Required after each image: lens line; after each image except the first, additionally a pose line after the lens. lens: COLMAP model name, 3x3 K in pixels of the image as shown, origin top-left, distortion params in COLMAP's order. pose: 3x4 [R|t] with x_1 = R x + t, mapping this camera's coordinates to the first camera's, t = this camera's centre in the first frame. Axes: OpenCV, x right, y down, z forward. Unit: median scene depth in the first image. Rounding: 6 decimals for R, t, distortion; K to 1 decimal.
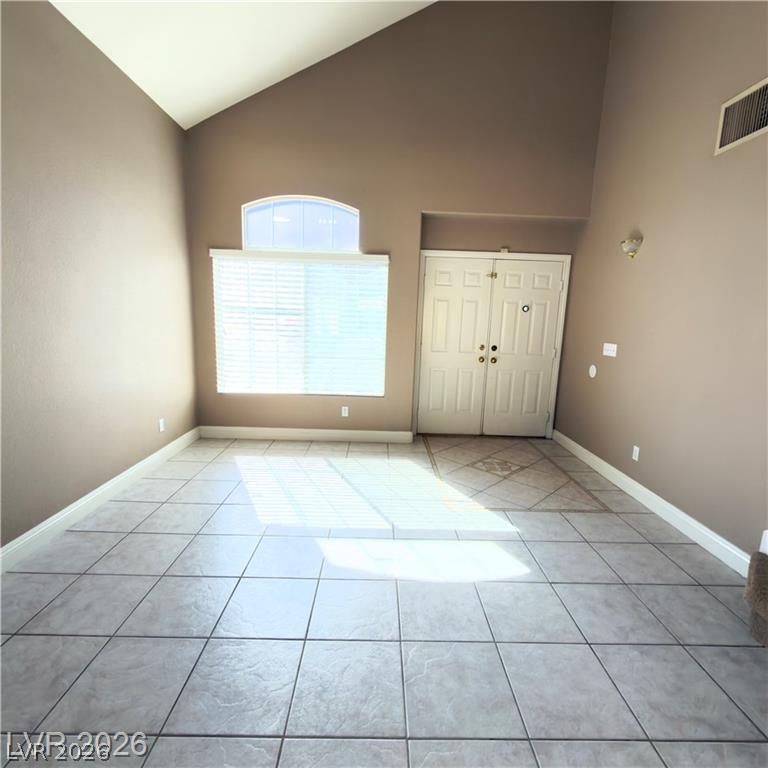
lens RADIAL K [[408.5, 0, 386.2], [0, 408.5, 382.9], [0, 0, 1]] dist [0.002804, -0.001248]
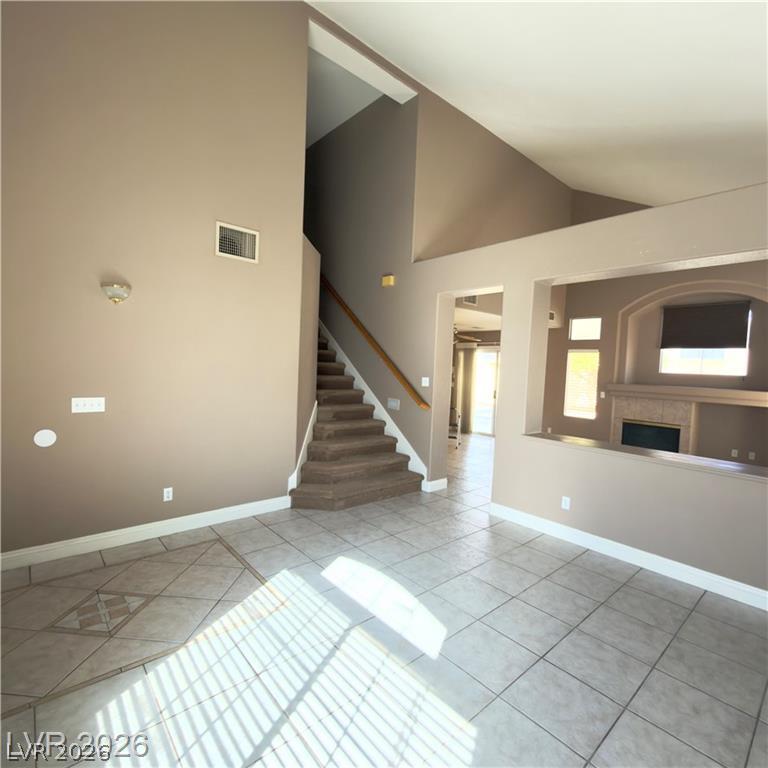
lens RADIAL K [[408.5, 0, 383.6], [0, 408.5, 383.9], [0, 0, 1]] dist [0.002804, -0.001248]
pose [[-0.640390, -0.093368, 0.762354, -0.567910], [0.066066, 0.982208, 0.175790, -0.277144], [-0.765204, 0.162940, -0.622828, 1.268092]]
